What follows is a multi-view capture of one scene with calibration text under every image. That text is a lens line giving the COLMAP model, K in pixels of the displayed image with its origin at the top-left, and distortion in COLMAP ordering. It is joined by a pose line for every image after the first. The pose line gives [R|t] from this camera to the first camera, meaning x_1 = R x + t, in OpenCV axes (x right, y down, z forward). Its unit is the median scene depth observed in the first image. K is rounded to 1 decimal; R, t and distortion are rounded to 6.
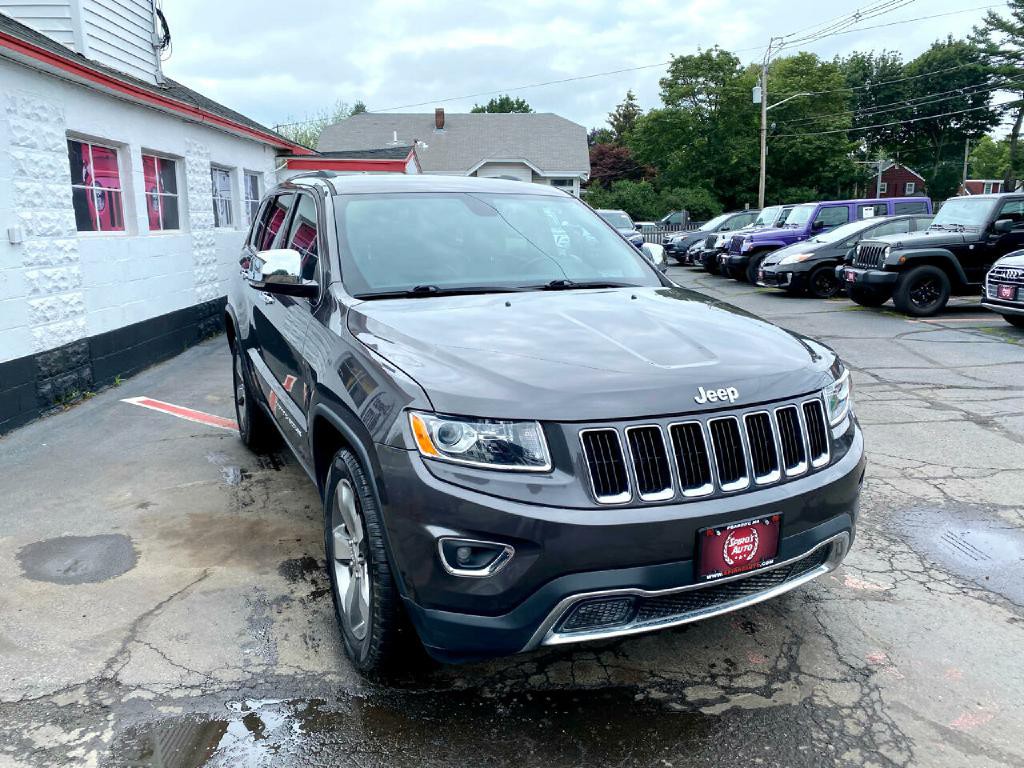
lens RADIAL K [[768.8, 0, 509.1], [0, 768.8, 380.0], [0, 0, 1]] dist [0.012734, -0.016271]
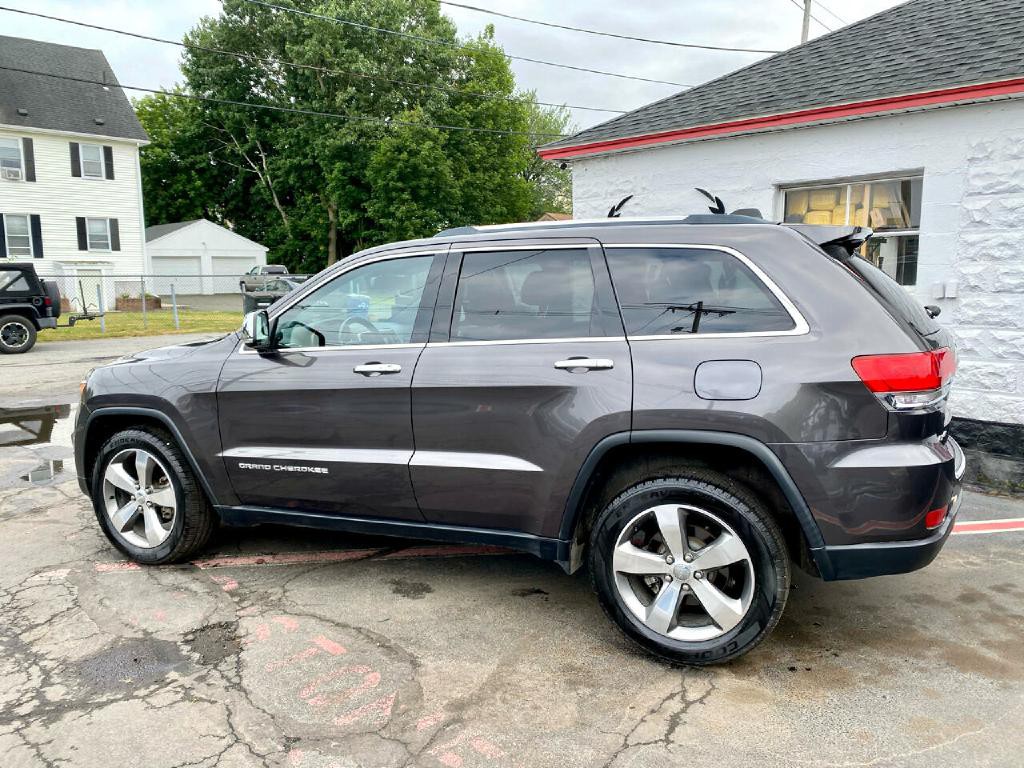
lens RADIAL K [[781.2, 0, 516.9], [0, 781.2, 390.2], [0, 0, 1]] dist [0.006292, -0.006213]
pose [[-0.751118, 0.104438, -0.651855, 0.369557], [-0.122151, 0.948371, 0.292696, -0.258717], [0.648769, 0.299474, -0.699582, 1.222346]]
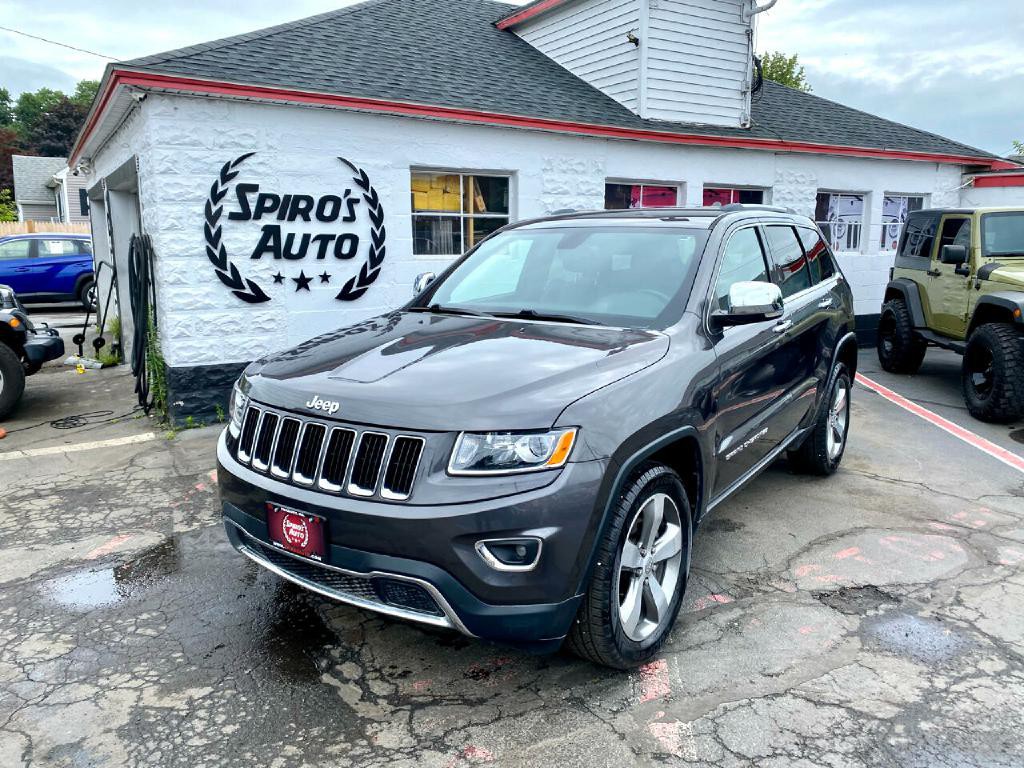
lens RADIAL K [[773.1, 0, 510.4], [0, 773.1, 373.0], [0, 0, 1]] dist [0.005766, -0.004631]
pose [[0.493822, 0.149645, -0.856590, 0.523451], [-0.178014, 0.981616, 0.068862, -0.059671], [0.851147, 0.118479, 0.511383, 0.230780]]
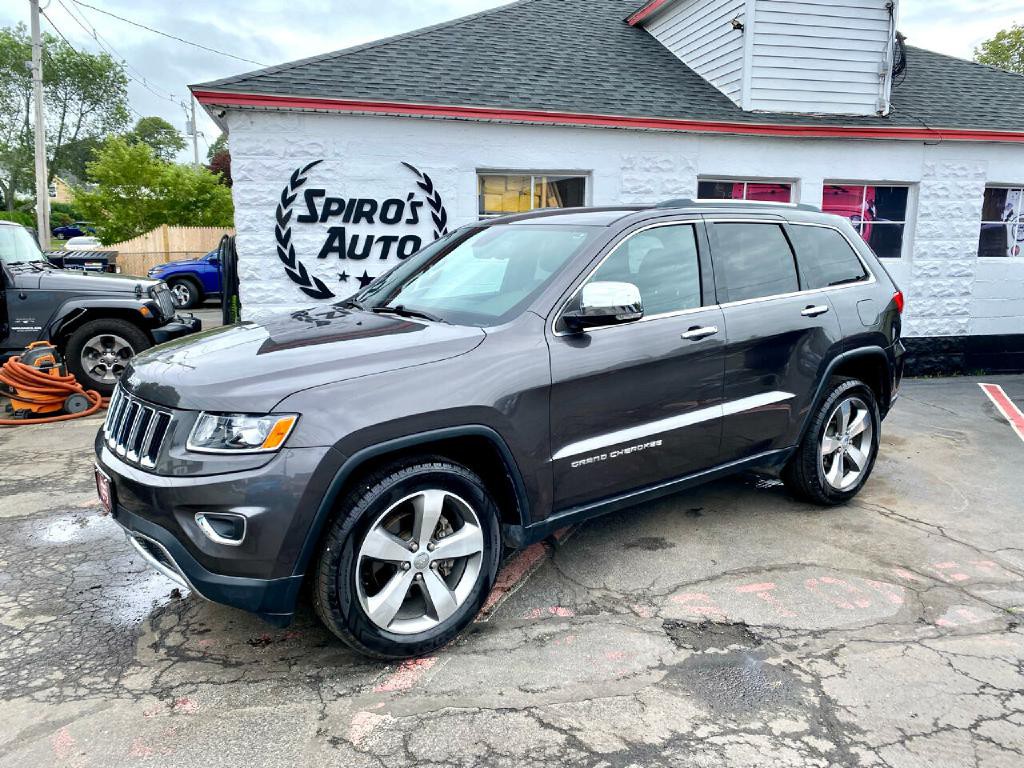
lens RADIAL K [[775.6, 0, 511.8], [0, 775.6, 390.3], [0, 0, 1]] dist [0.008932, -0.007534]
pose [[0.206471, 0.181824, -0.961410, 0.625107], [-0.201898, 0.969354, 0.139967, -0.105134], [0.957396, 0.165208, 0.236853, 0.480245]]
